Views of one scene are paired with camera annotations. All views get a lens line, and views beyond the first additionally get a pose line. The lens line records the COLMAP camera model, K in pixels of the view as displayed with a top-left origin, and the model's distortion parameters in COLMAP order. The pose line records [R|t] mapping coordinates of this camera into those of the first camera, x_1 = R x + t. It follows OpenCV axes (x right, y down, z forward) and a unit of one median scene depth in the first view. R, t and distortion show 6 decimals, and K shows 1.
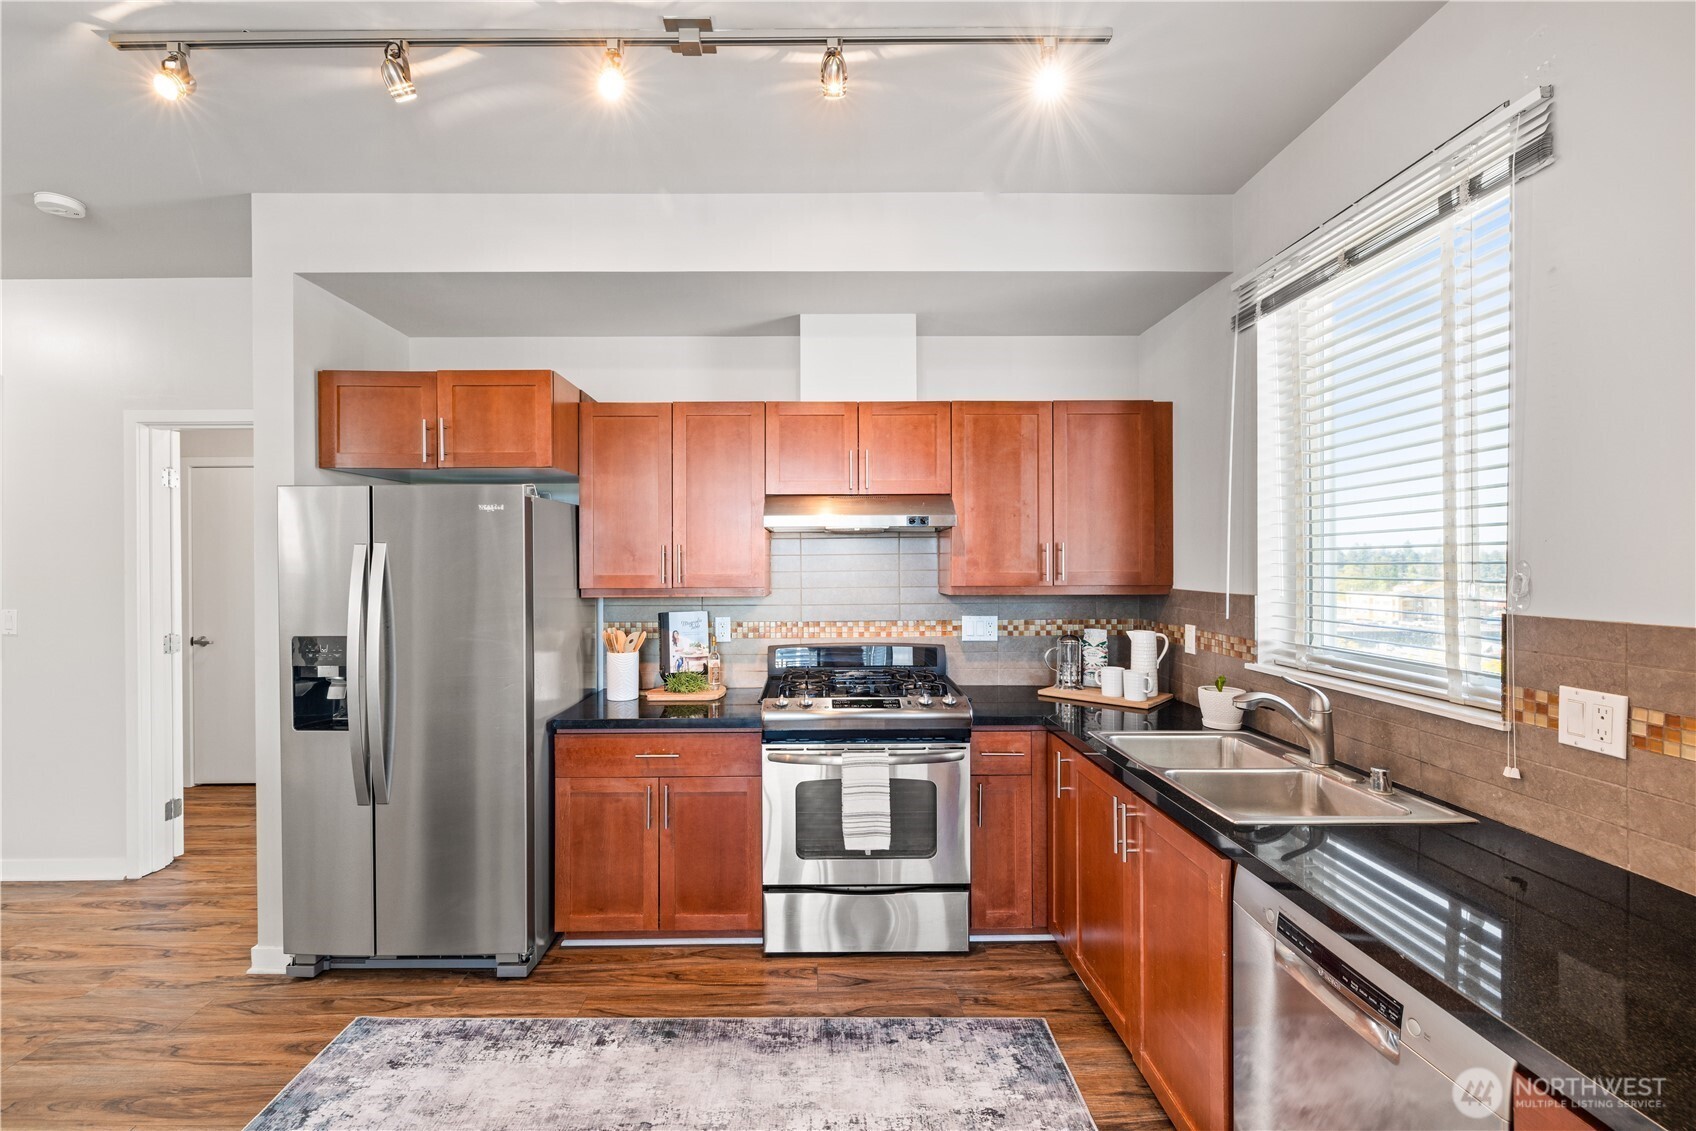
lens RADIAL K [[707.6, 0, 834.3], [0, 707.6, 577.1], [0, 0, 1]] dist [-0.002474, -0.000023]
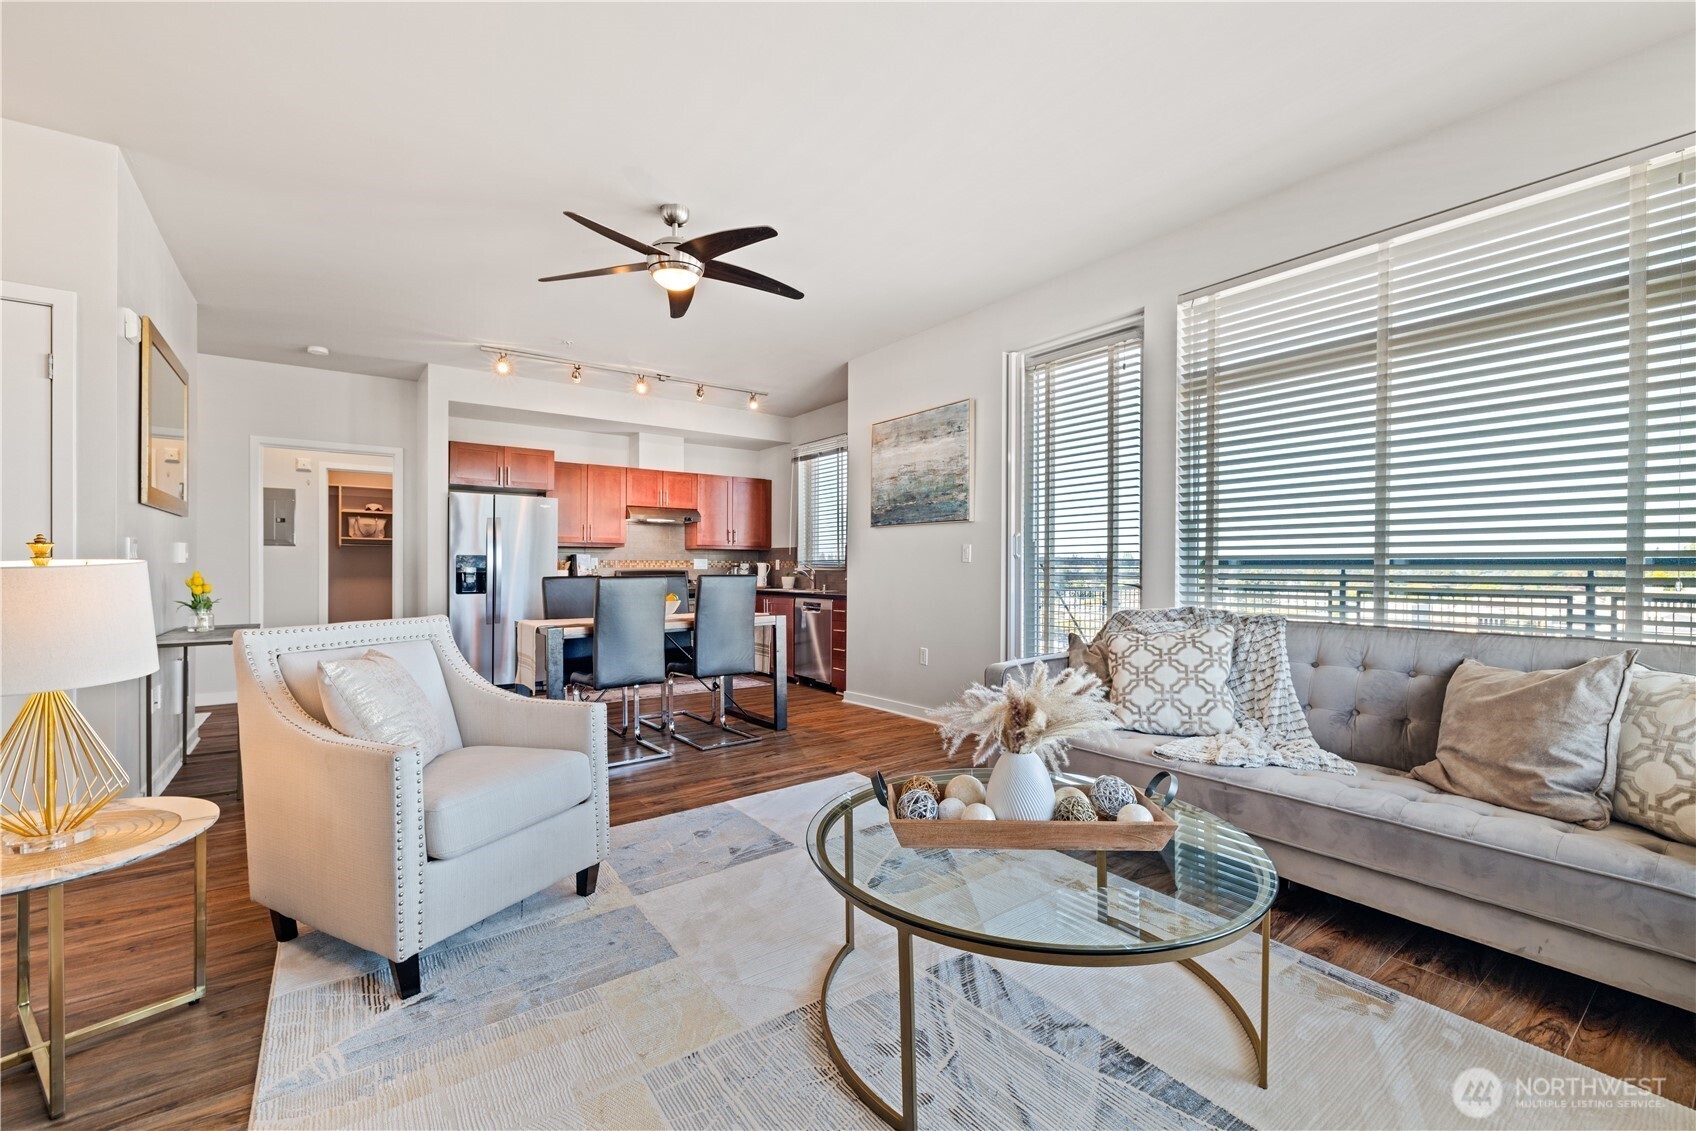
lens RADIAL K [[707.6, 0, 849.9], [0, 707.6, 565.6], [0, 0, 1]] dist [-0.002474, -0.000023]
pose [[0.811092, 0.009367, 0.584844, -0.920662], [-0.003509, 0.999932, -0.011149, 0.120427], [-0.584908, 0.006991, 0.811069, -1.472841]]
